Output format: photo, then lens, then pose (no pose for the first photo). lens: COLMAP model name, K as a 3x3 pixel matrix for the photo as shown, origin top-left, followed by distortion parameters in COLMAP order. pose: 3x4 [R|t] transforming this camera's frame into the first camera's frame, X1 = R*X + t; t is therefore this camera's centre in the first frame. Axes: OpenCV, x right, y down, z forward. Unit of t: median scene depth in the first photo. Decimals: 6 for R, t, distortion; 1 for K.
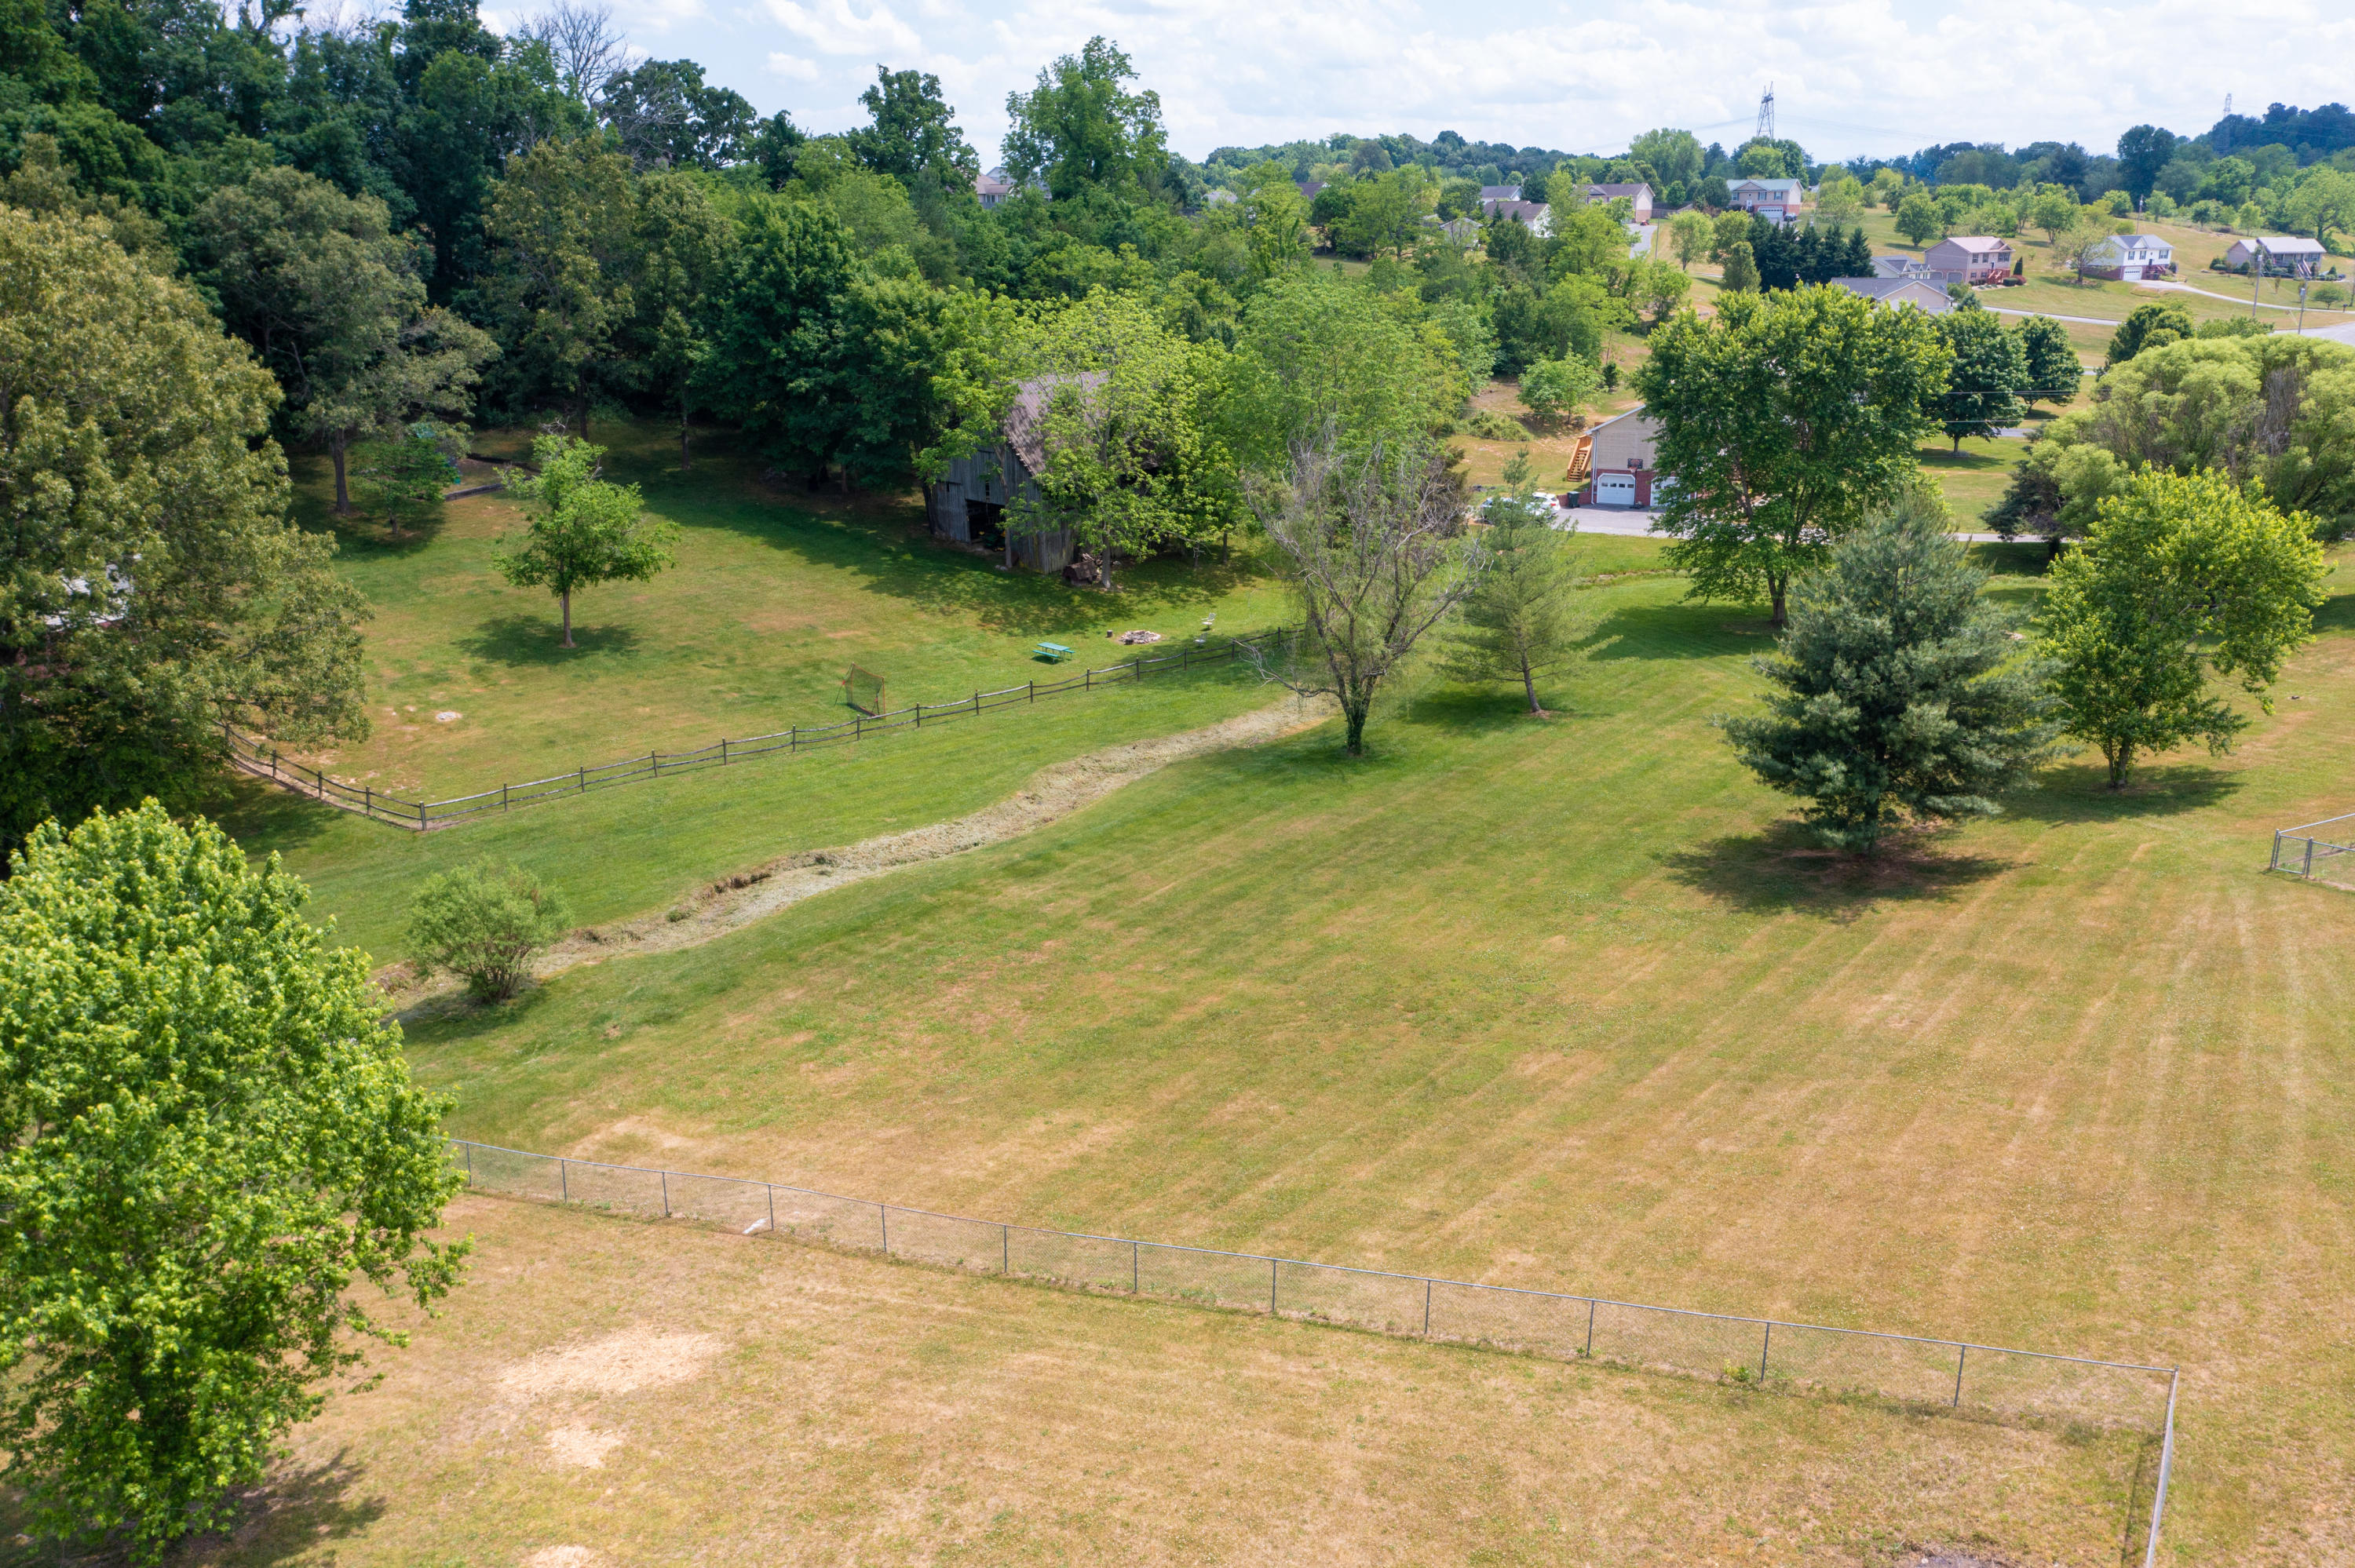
lens RADIAL K [[1881.3, 0, 1181.9], [0, 1881.3, 775.0], [0, 0, 1]] dist [-0.007716, 0.010755]
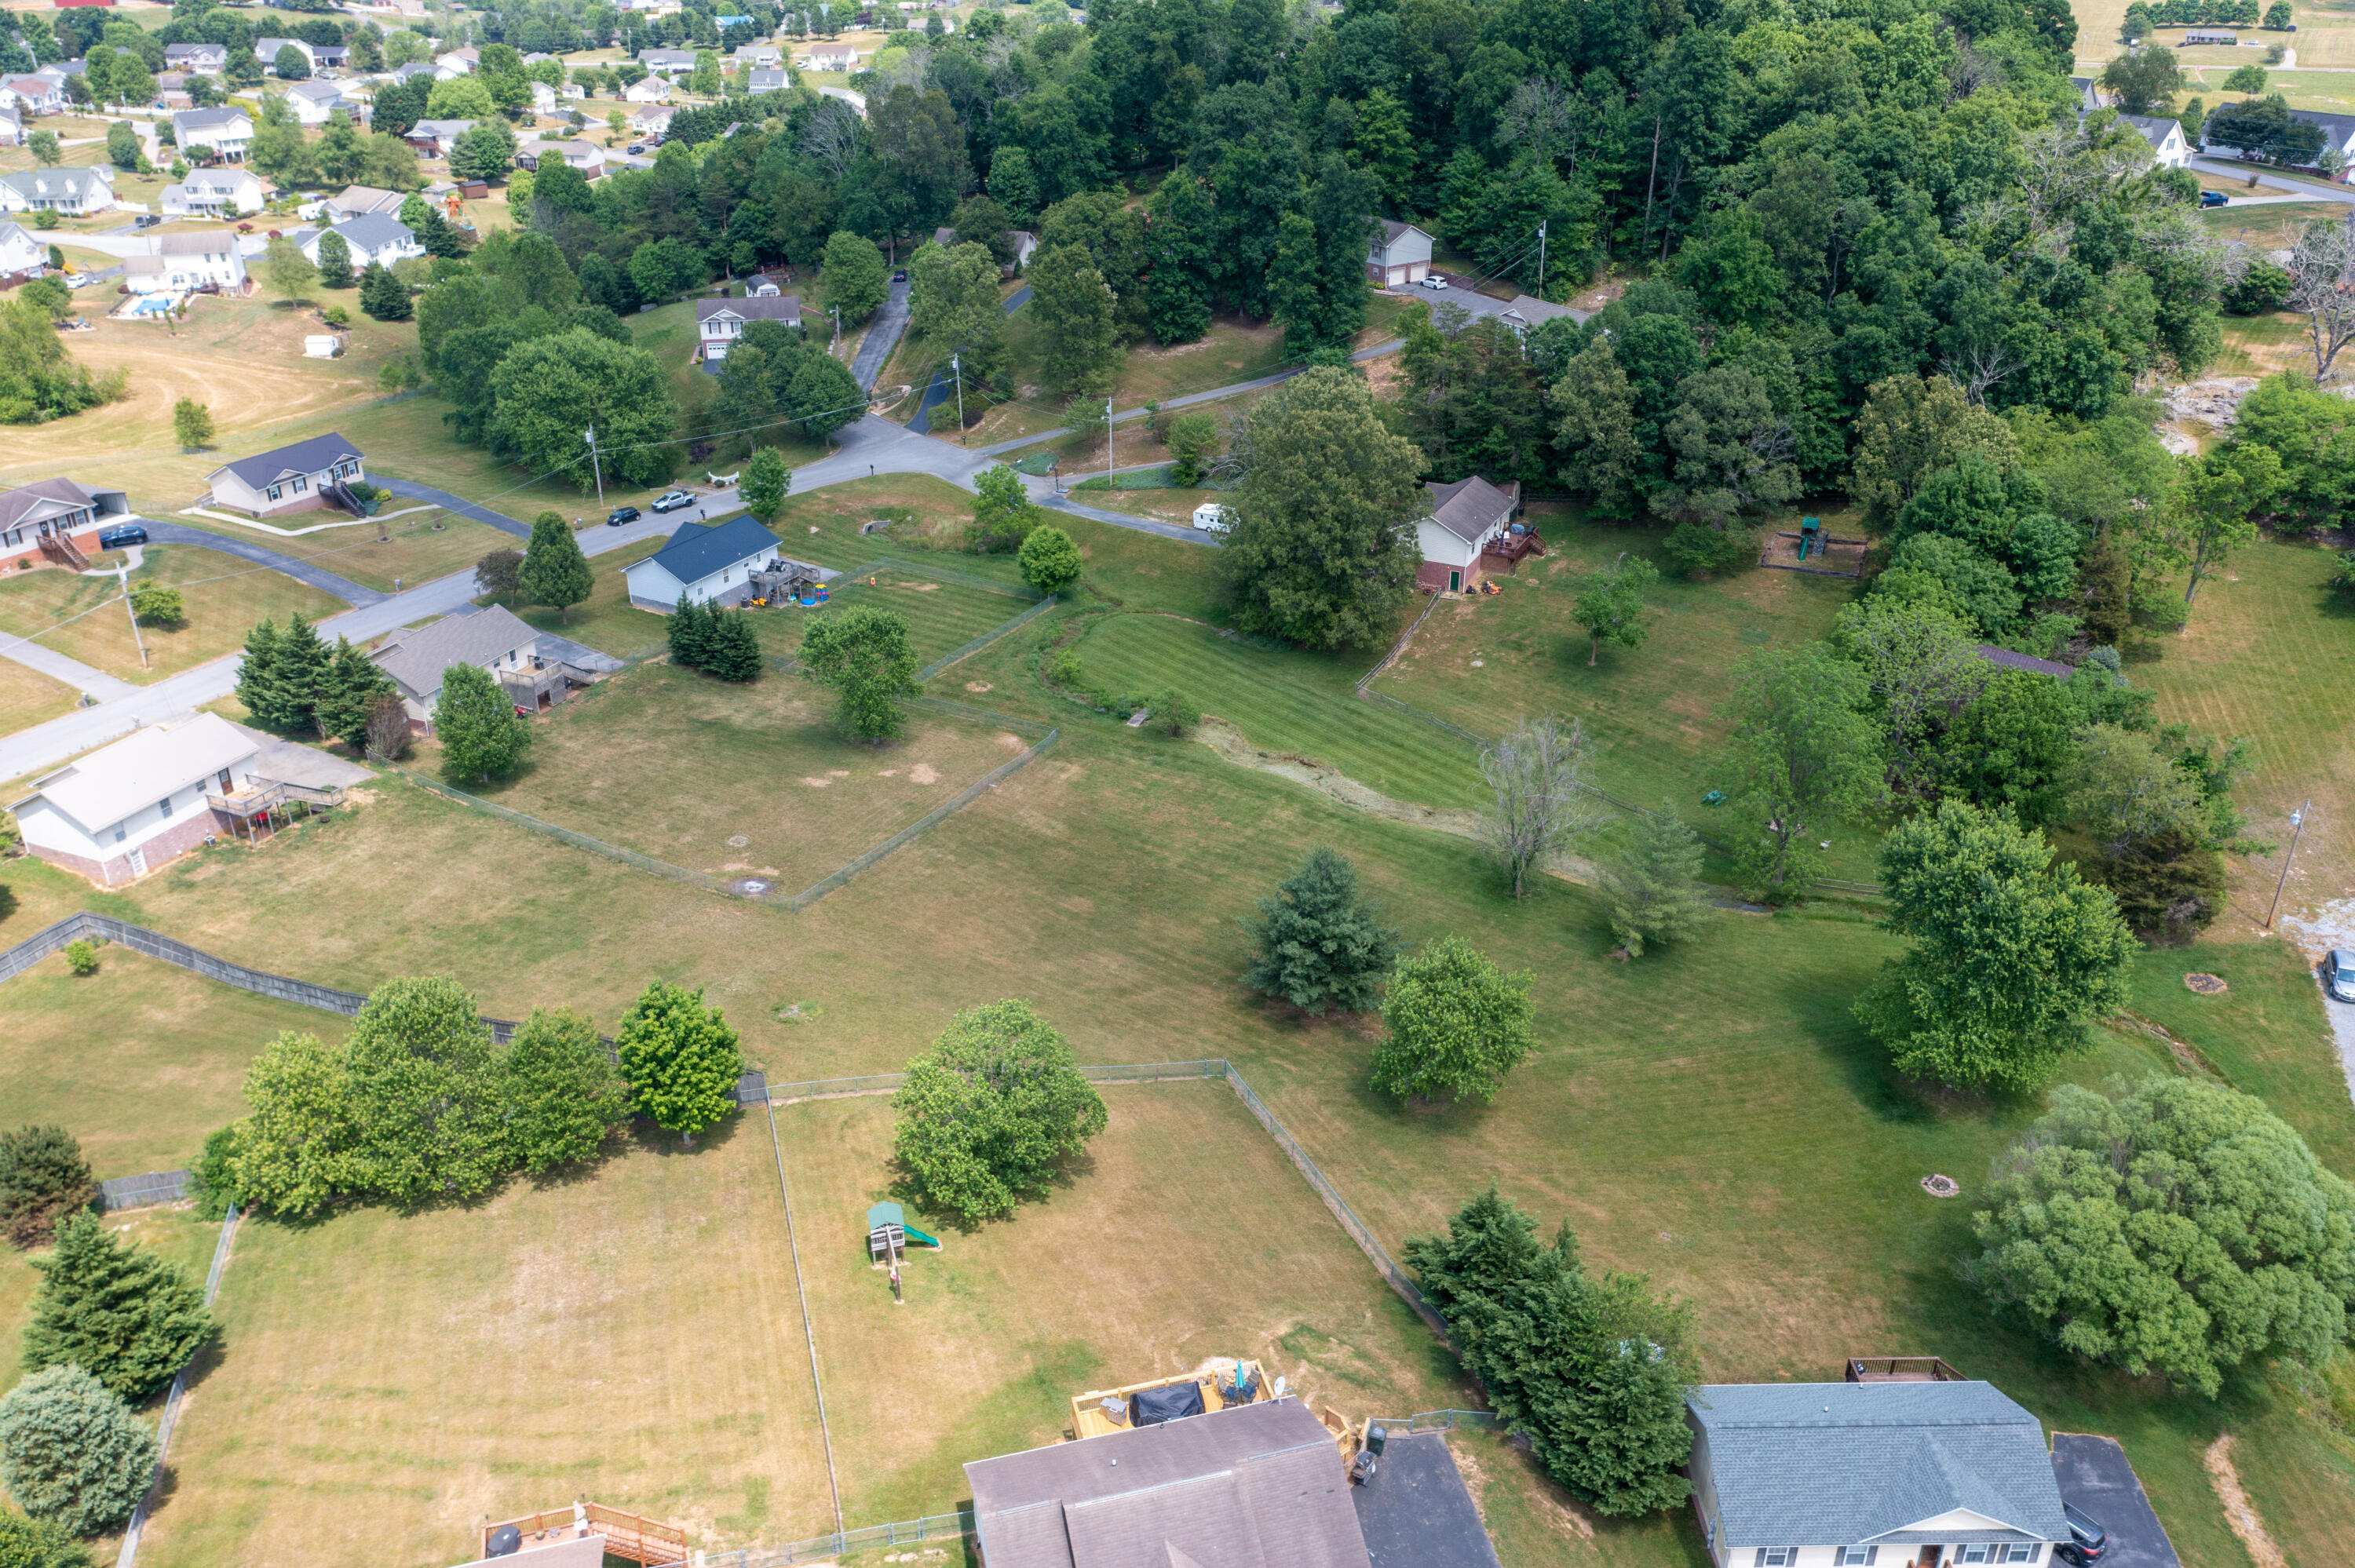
lens RADIAL K [[1873.0, 0, 1186.7], [0, 1873.0, 786.6], [0, 0, 1]] dist [-0.002267, 0.004972]
pose [[0.023401, 0.464576, -0.885224, 1.169998], [-0.288160, 0.851020, 0.439009, -0.570478], [0.957296, 0.244813, 0.153787, 0.307993]]
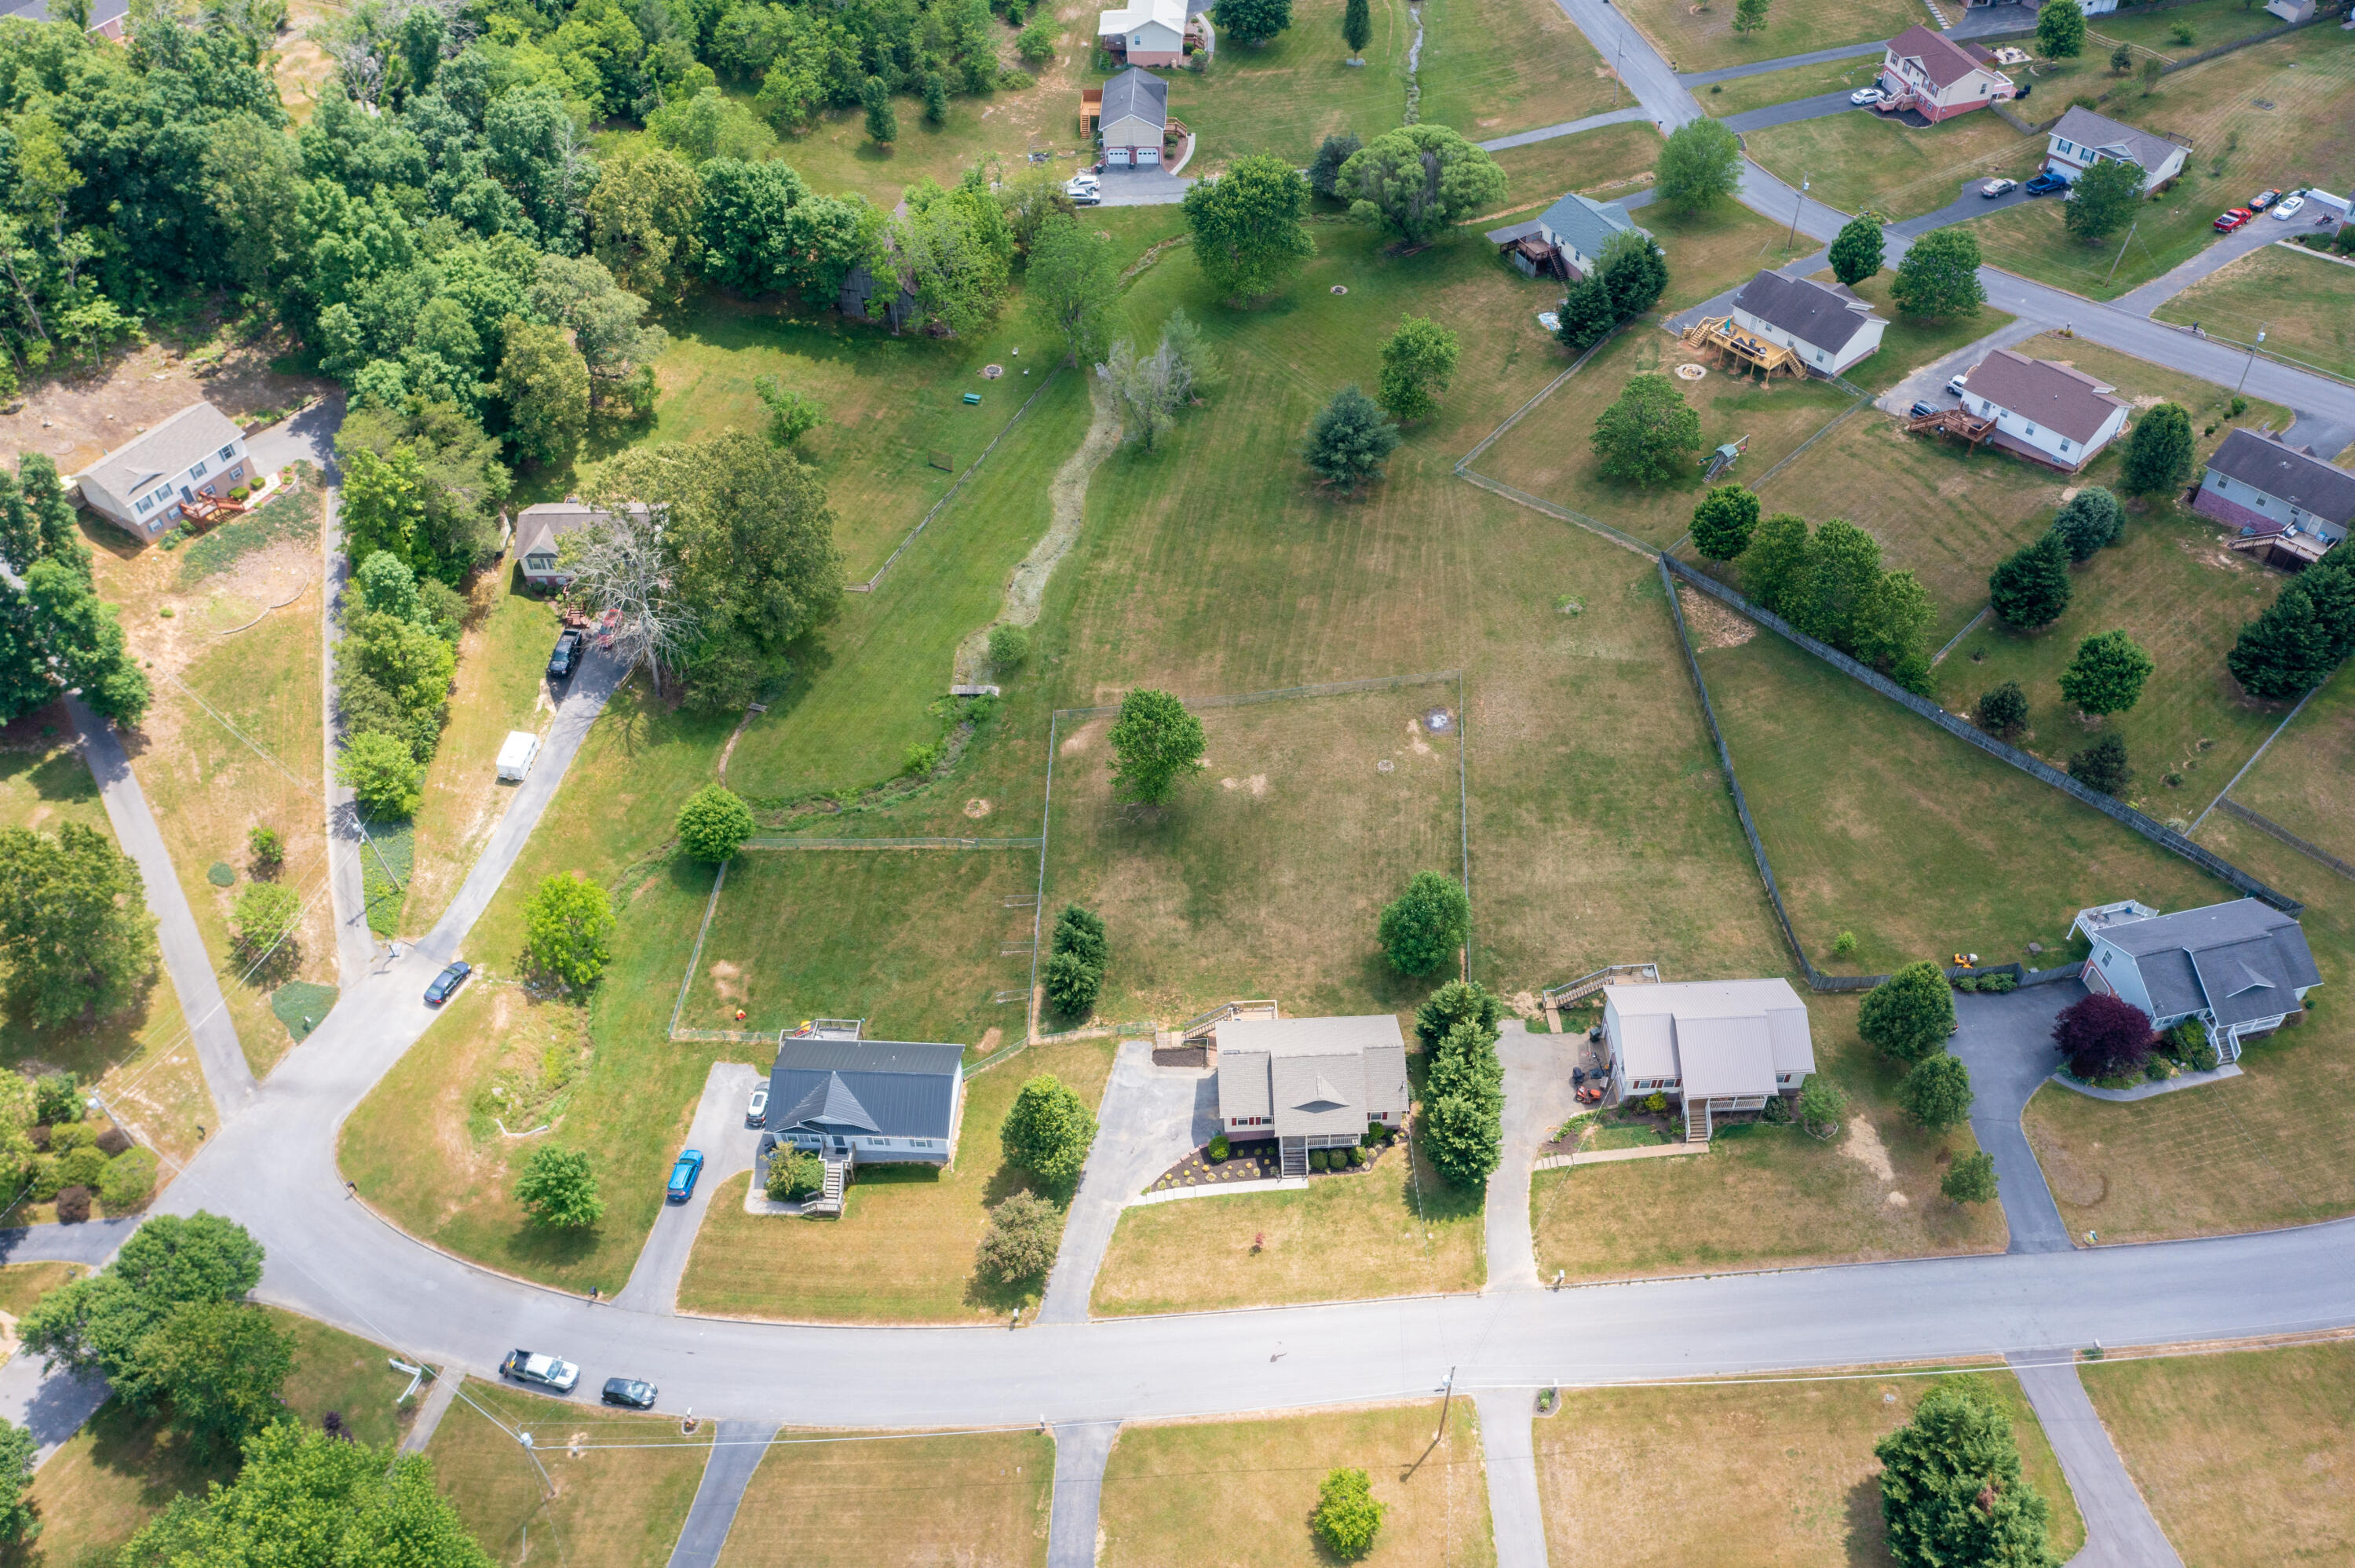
lens RADIAL K [[1878.1, 0, 1180.8], [0, 1878.1, 785.3], [0, 0, 1]] dist [-0.001919, 0.003042]
pose [[0.895149, -0.324609, 0.305512, -0.621028], [0.137250, 0.852770, 0.503931, -0.699756], [-0.424112, -0.409162, 0.807908, -1.012207]]
